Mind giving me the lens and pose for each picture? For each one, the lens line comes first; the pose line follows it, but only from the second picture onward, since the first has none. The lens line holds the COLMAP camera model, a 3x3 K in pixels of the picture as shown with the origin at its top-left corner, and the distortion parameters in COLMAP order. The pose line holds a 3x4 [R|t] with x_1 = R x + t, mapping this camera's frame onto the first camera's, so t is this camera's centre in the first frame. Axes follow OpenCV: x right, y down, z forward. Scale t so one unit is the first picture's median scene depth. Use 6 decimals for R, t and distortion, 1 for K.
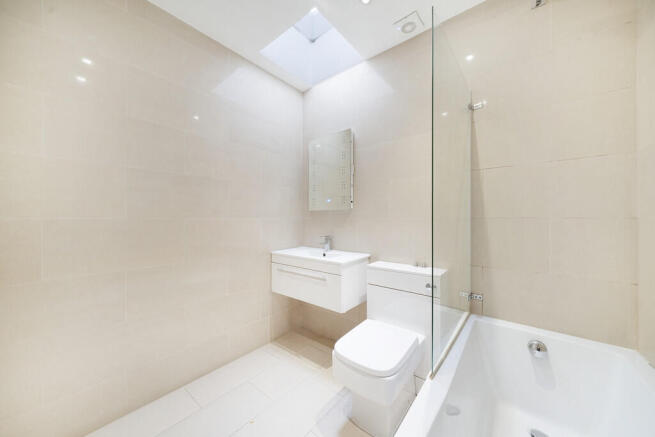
lens RADIAL K [[228.0, 0, 326.3], [0, 228.0, 219.4], [0, 0, 1]] dist [-0.001488, -0.000055]
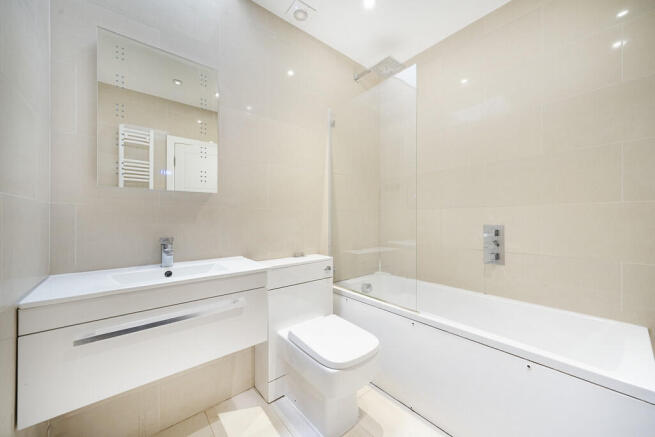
lens RADIAL K [[253.4, 0, 327.0], [0, 253.4, 215.8], [0, 0, 1]] dist [0.003765, 0.000443]
pose [[0.184914, 0.005568, 0.982739, -0.635046], [0.004242, 0.999970, -0.006464, 0.031045], [-0.982746, 0.005364, 0.184885, 0.632322]]
